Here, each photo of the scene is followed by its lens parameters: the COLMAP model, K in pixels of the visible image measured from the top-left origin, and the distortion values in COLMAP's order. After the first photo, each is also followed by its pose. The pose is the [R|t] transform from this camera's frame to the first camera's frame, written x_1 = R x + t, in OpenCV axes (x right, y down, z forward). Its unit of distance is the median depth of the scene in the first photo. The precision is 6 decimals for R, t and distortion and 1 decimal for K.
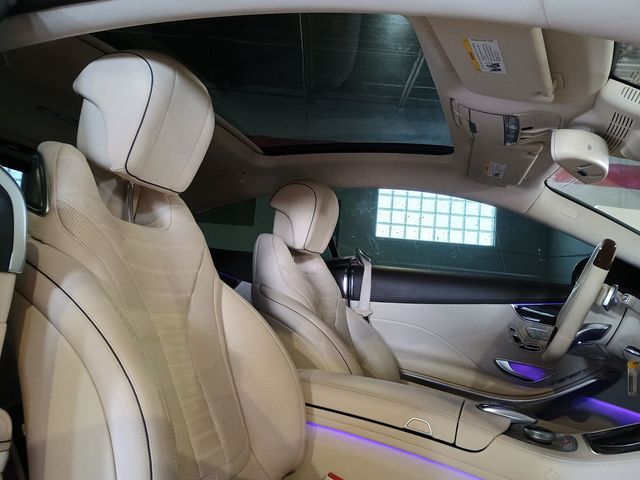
lens RADIAL K [[550.3, 0, 325.3], [0, 550.3, 237.9], [0, 0, 1]] dist [0.060700, -0.076842]
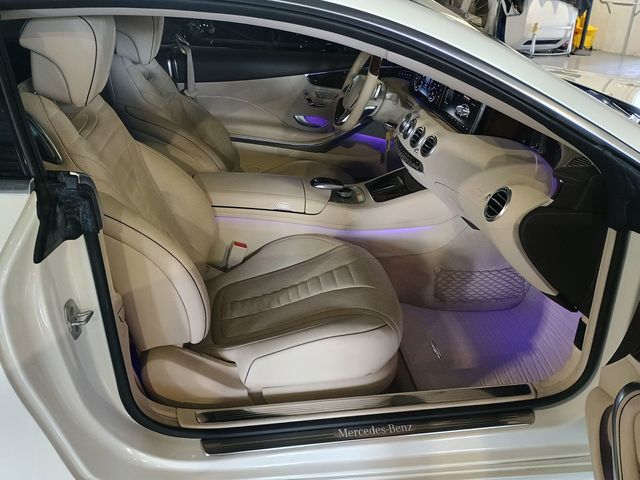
lens RADIAL K [[550.3, 0, 321.8], [0, 550.3, 240.7], [0, 0, 1]] dist [0.060700, -0.076842]
pose [[0.895470, -0.253252, 0.366056, -0.288625], [-0.002426, 0.819583, 0.572956, -0.422262], [-0.445115, -0.513953, 0.733297, -0.262358]]
